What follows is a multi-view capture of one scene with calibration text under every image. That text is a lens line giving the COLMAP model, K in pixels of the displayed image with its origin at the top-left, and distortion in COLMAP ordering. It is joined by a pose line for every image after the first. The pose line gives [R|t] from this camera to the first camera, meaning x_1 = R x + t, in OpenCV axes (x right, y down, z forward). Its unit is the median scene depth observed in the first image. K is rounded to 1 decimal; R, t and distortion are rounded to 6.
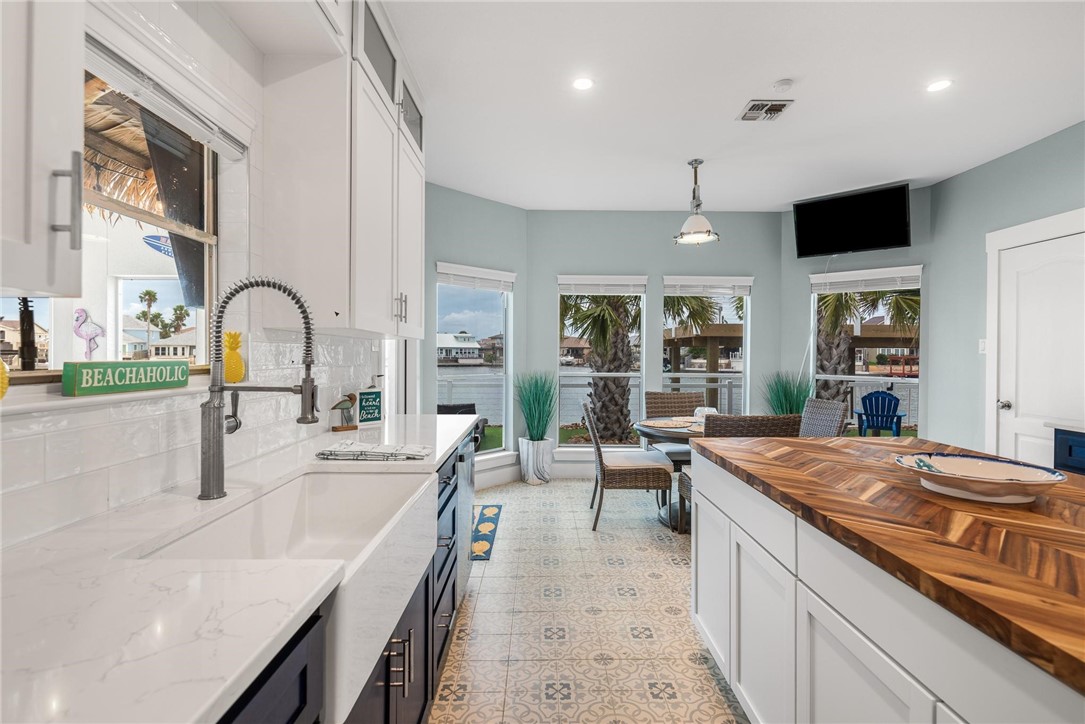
lens RADIAL K [[520.7, 0, 538.9], [0, 520.7, 357.1], [0, 0, 1]] dist [-0.002661, 0.000110]
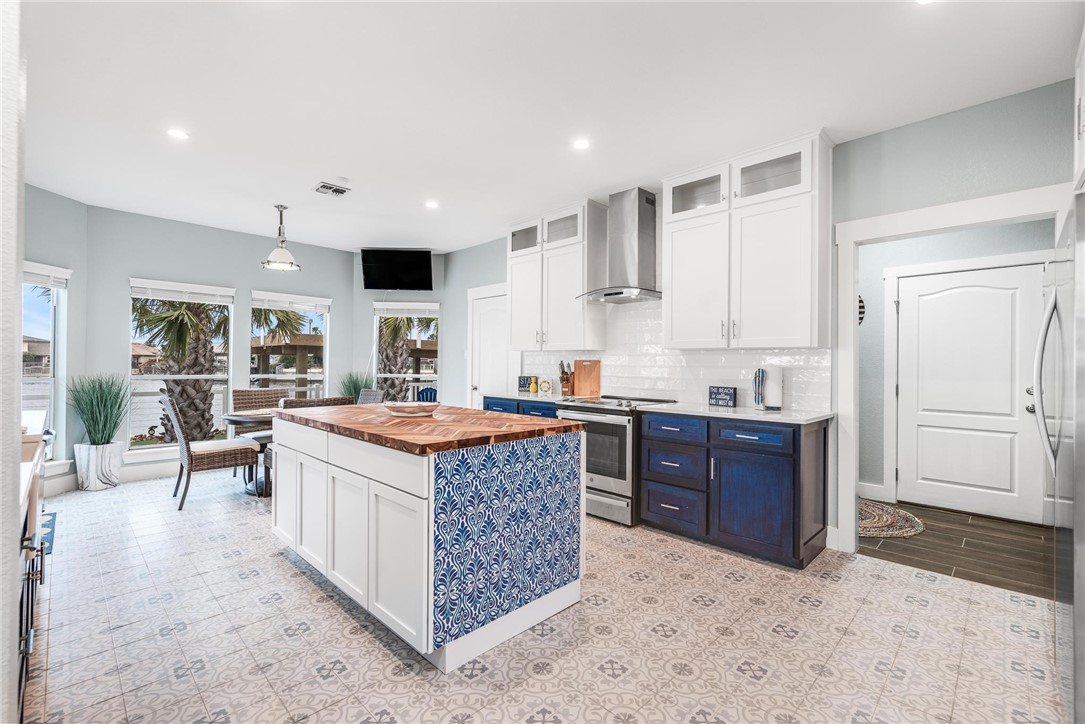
lens RADIAL K [[480.6, 0, 549.5], [0, 480.6, 360.8], [0, 0, 1]] dist [0.004532, -0.000561]
pose [[0.703544, 0.008603, 0.710599, -0.067774], [0.000016, 0.999927, -0.012122, 0.017074], [-0.710651, 0.008540, 0.703492, -0.278577]]
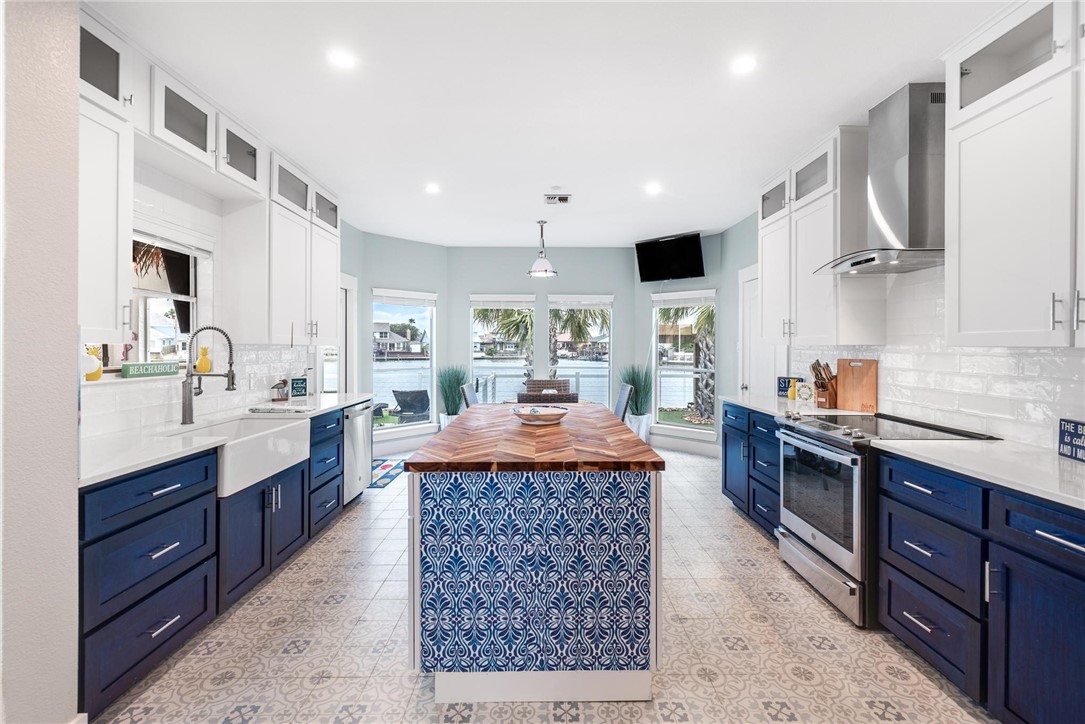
lens RADIAL K [[480.6, 0, 534.8], [0, 480.6, 347.4], [0, 0, 1]] dist [0.004532, -0.000561]
pose [[0.999982, -0.002680, -0.005356, 0.268194], [0.002646, 0.999976, -0.006336, -0.012583], [0.005373, 0.006322, 0.999966, -0.325235]]
